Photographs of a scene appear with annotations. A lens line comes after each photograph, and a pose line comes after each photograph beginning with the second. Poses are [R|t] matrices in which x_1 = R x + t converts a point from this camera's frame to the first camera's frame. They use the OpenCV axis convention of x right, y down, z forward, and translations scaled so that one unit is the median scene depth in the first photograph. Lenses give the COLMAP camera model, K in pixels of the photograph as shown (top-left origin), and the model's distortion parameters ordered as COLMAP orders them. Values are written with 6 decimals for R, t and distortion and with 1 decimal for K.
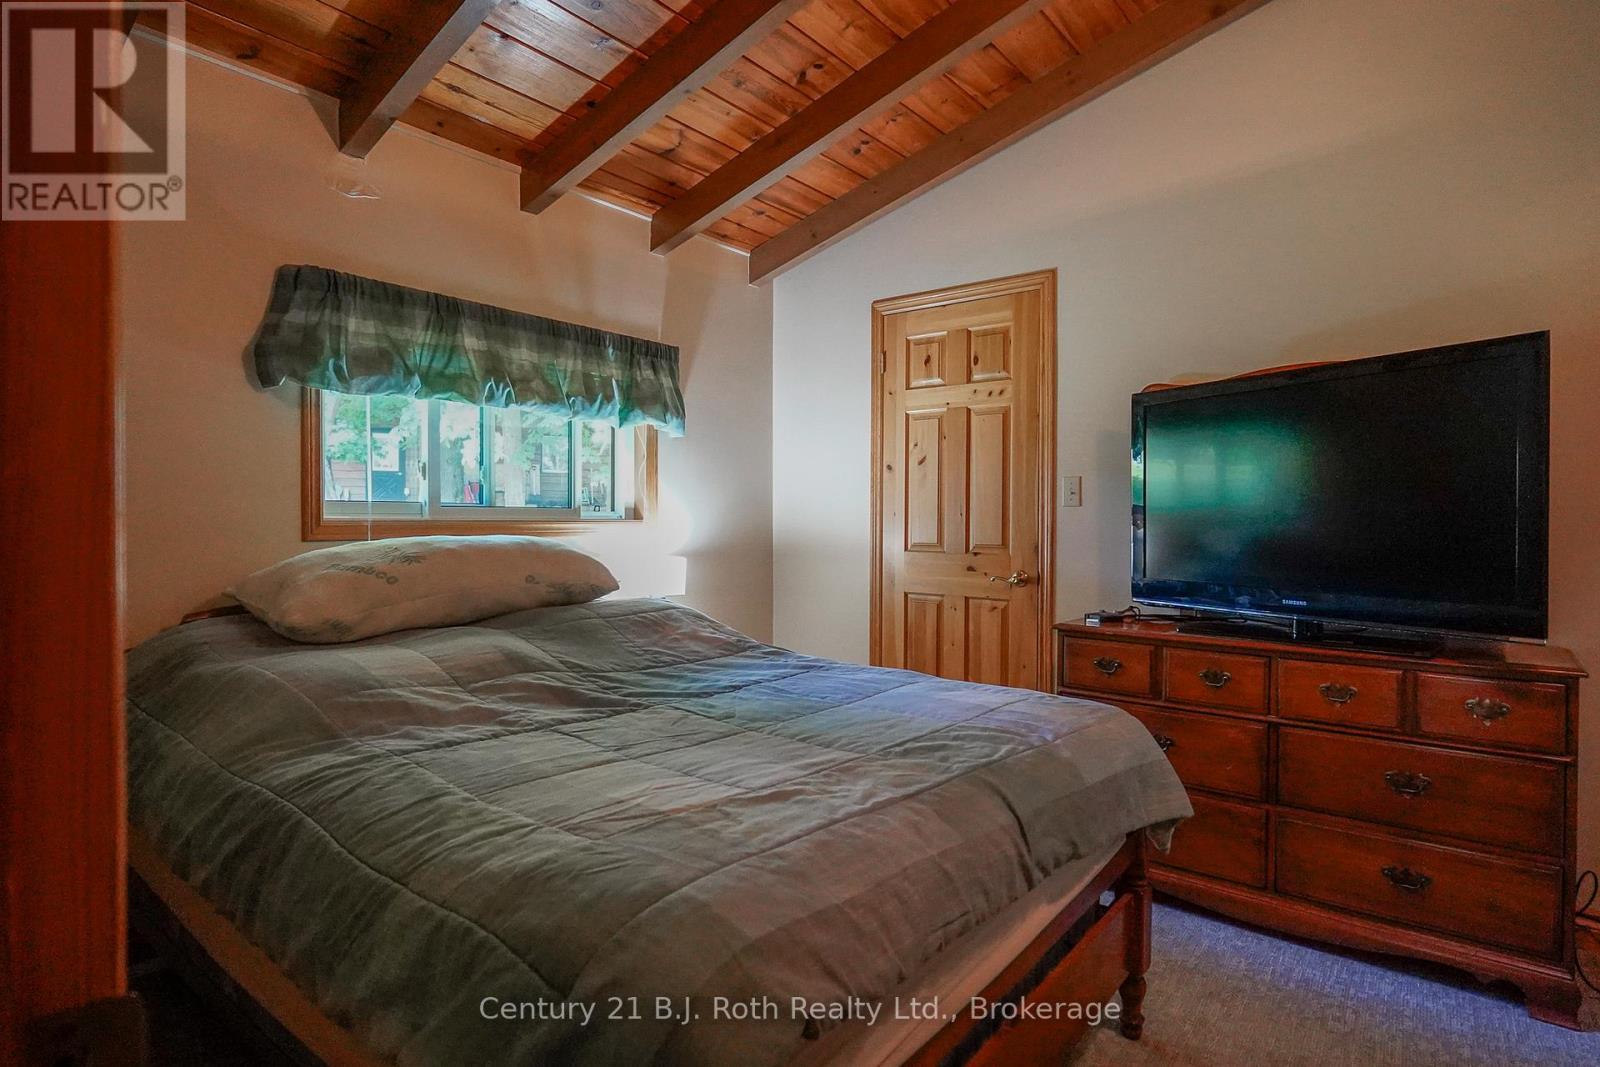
lens RADIAL K [[832.6, 0, 803.0], [0, 832.6, 527.7], [0, 0, 1]] dist [-0.005532, 0.001947]
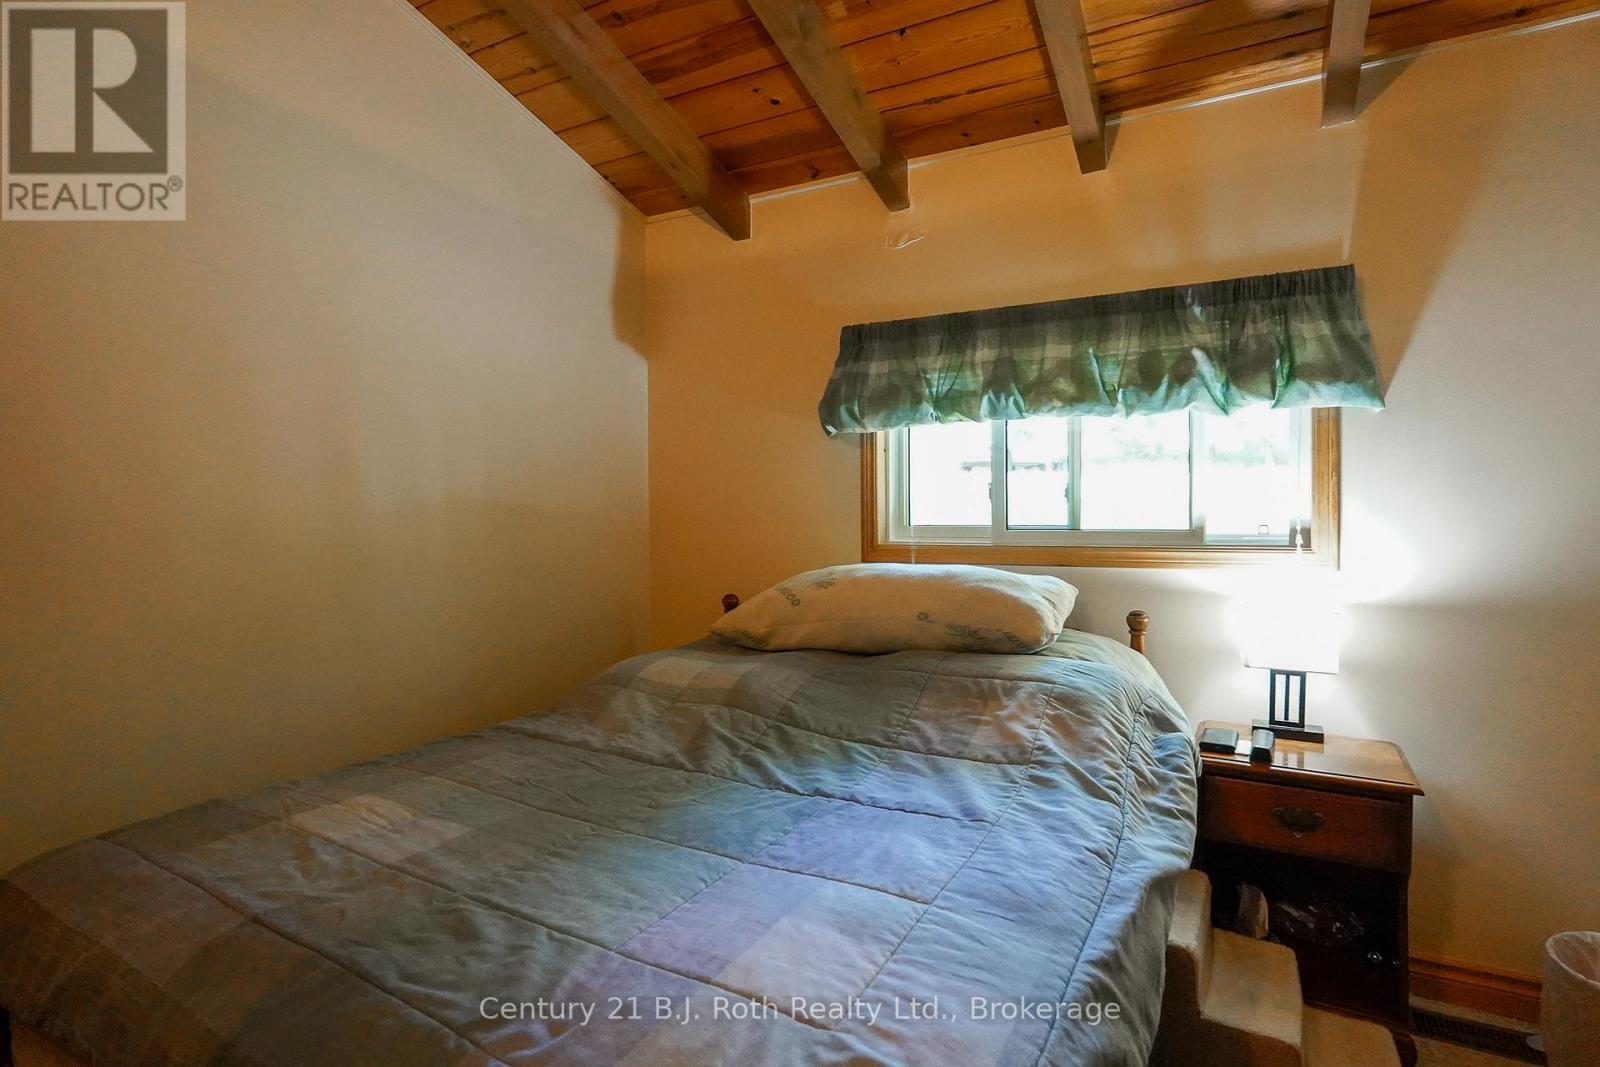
lens RADIAL K [[832.6, 0, 803.0], [0, 832.6, 527.7], [0, 0, 1]] dist [-0.005532, 0.001947]
pose [[0.178678, 0.007994, -0.983875, 0.488914], [-0.007309, 0.999950, 0.006797, -0.036232], [0.983880, 0.005976, 0.178728, 0.654919]]
